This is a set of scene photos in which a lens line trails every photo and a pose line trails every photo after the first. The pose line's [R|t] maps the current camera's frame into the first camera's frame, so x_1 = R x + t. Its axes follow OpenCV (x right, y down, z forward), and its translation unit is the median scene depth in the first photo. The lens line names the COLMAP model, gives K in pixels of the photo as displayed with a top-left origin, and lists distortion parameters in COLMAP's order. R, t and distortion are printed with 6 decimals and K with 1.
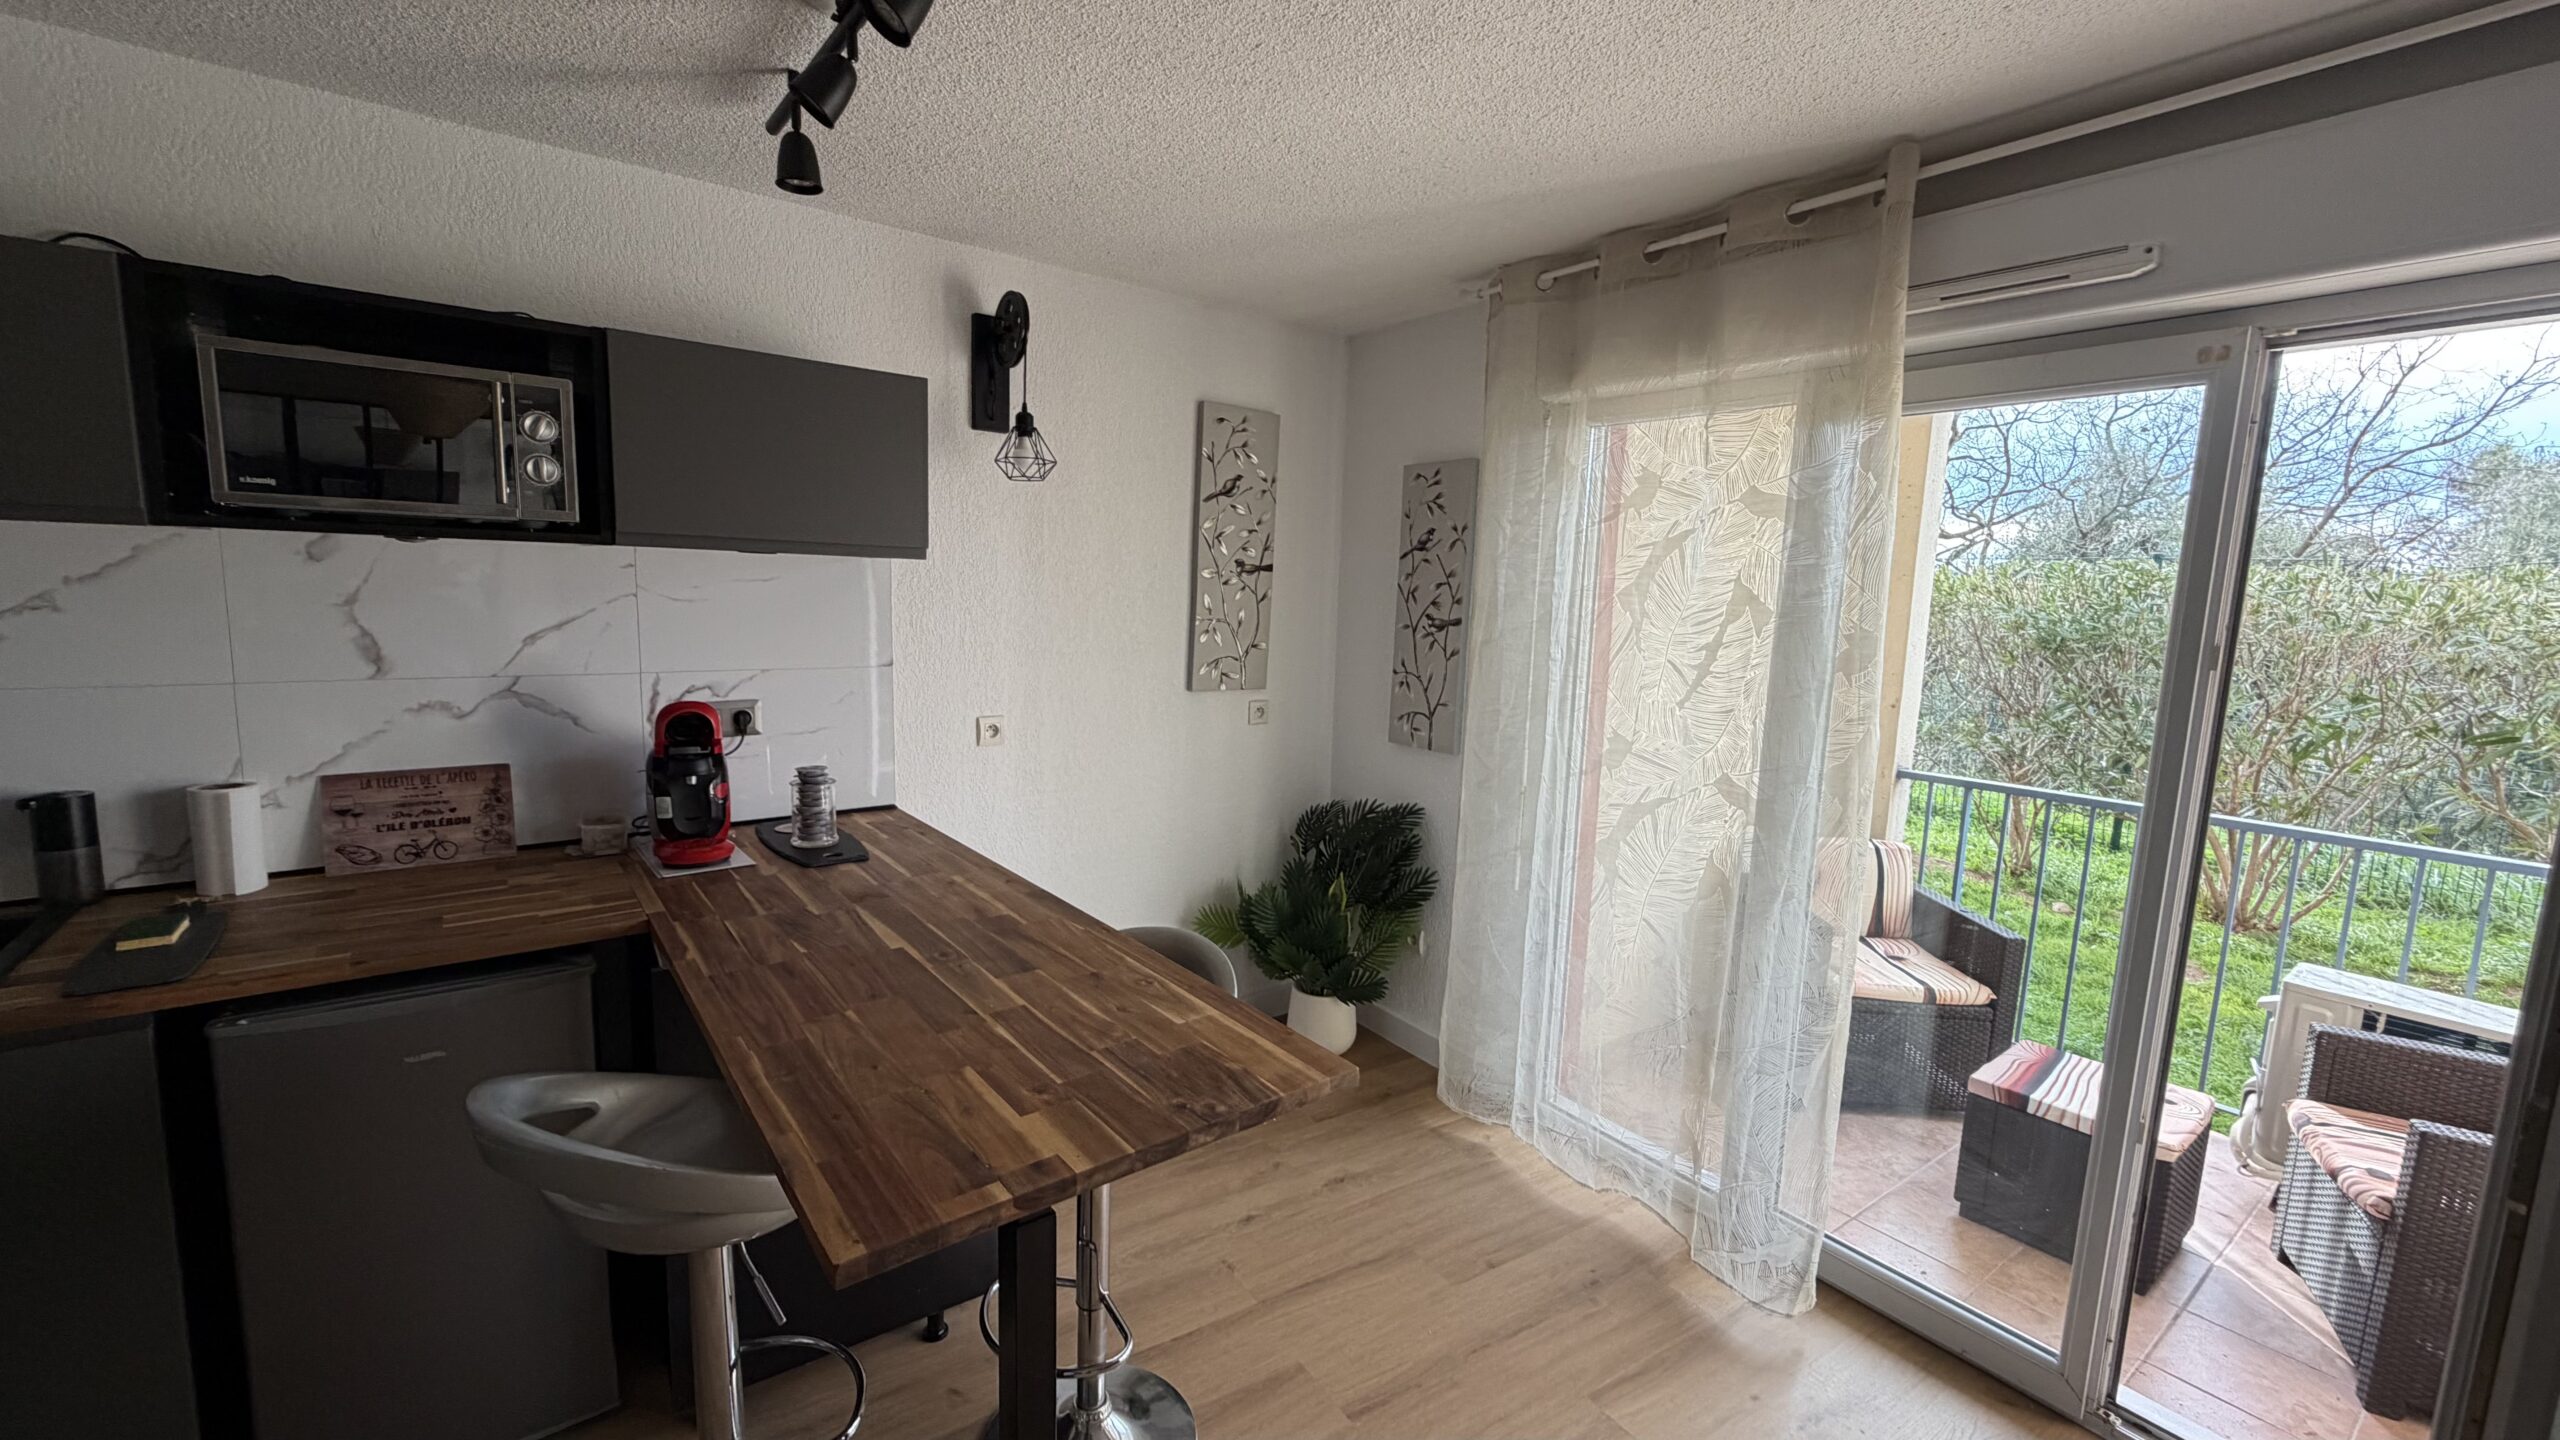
lens RADIAL K [[1016.0, 0, 1269.7], [0, 1016.0, 718.5], [0, 0, 1]] dist [-0.001643, -0.000438]
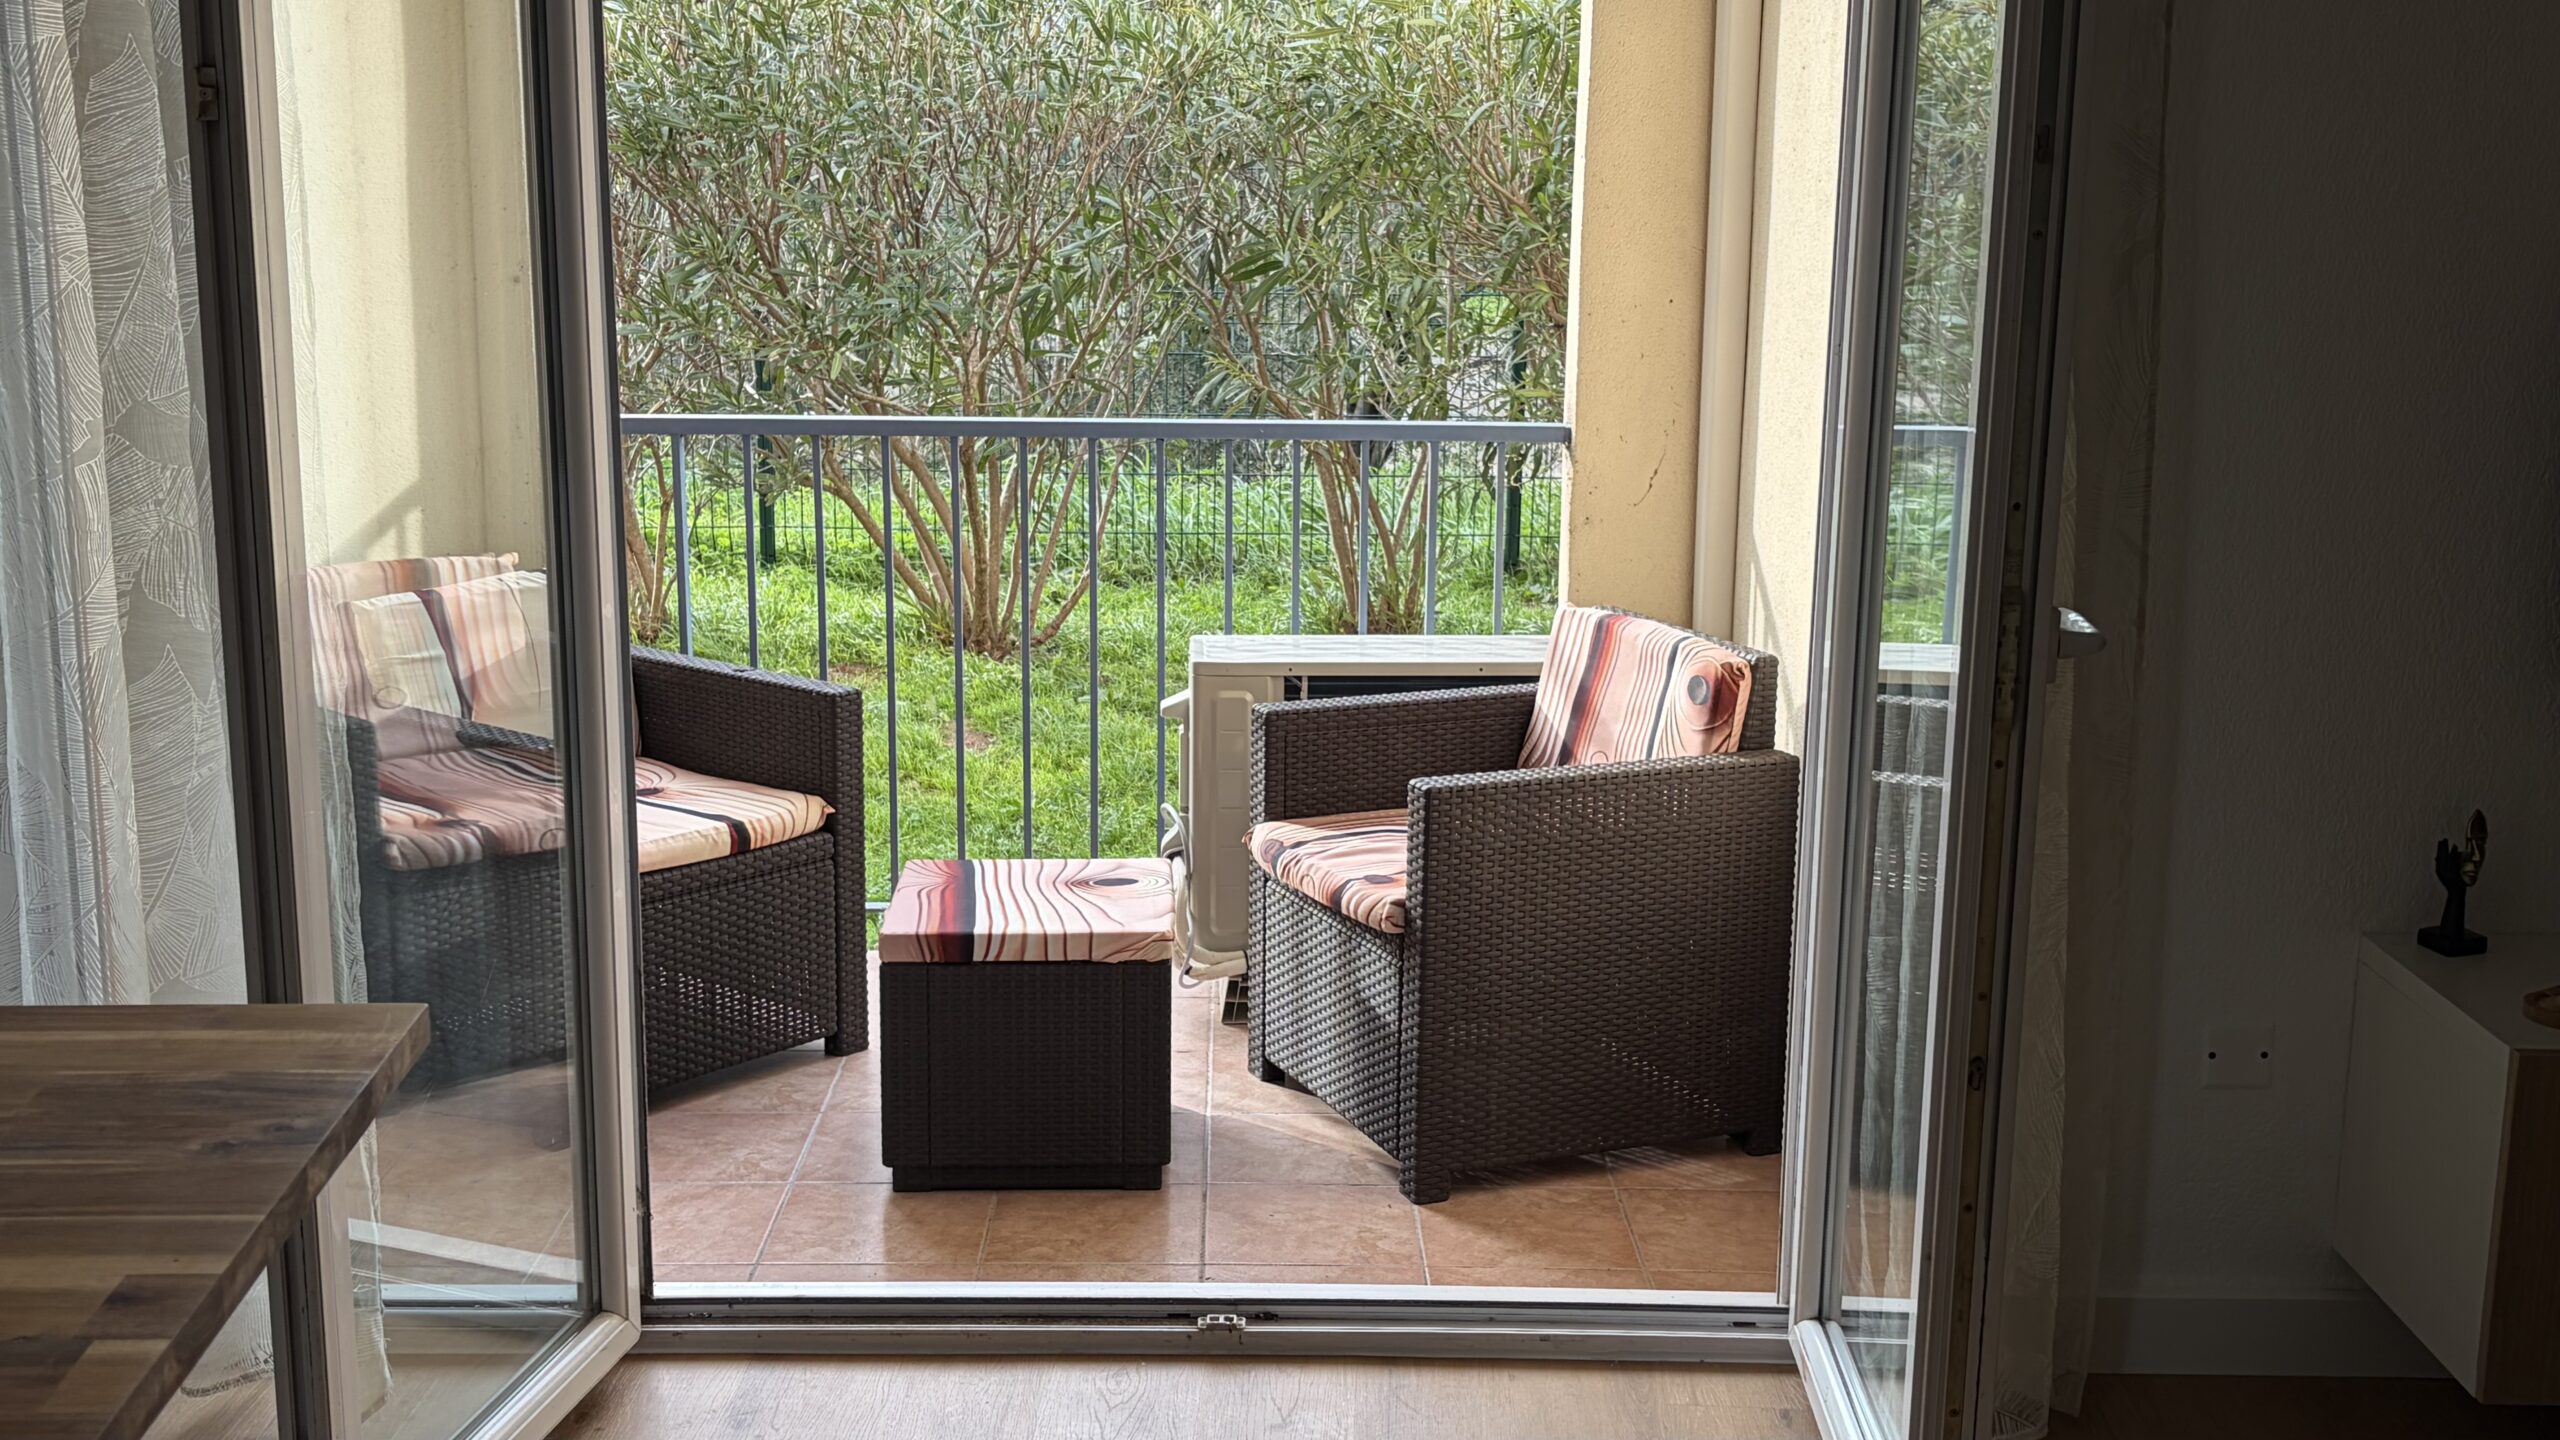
lens RADIAL K [[2809.9, 0, 1284.0], [0, 2809.9, 731.1], [0, 0, 1]] dist [0.282527, -0.913007]
pose [[0.575094, -0.199032, 0.793507, -0.356322], [0.113609, 0.979985, 0.163467, 0.026386], [-0.810161, -0.003859, 0.586195, -0.054123]]
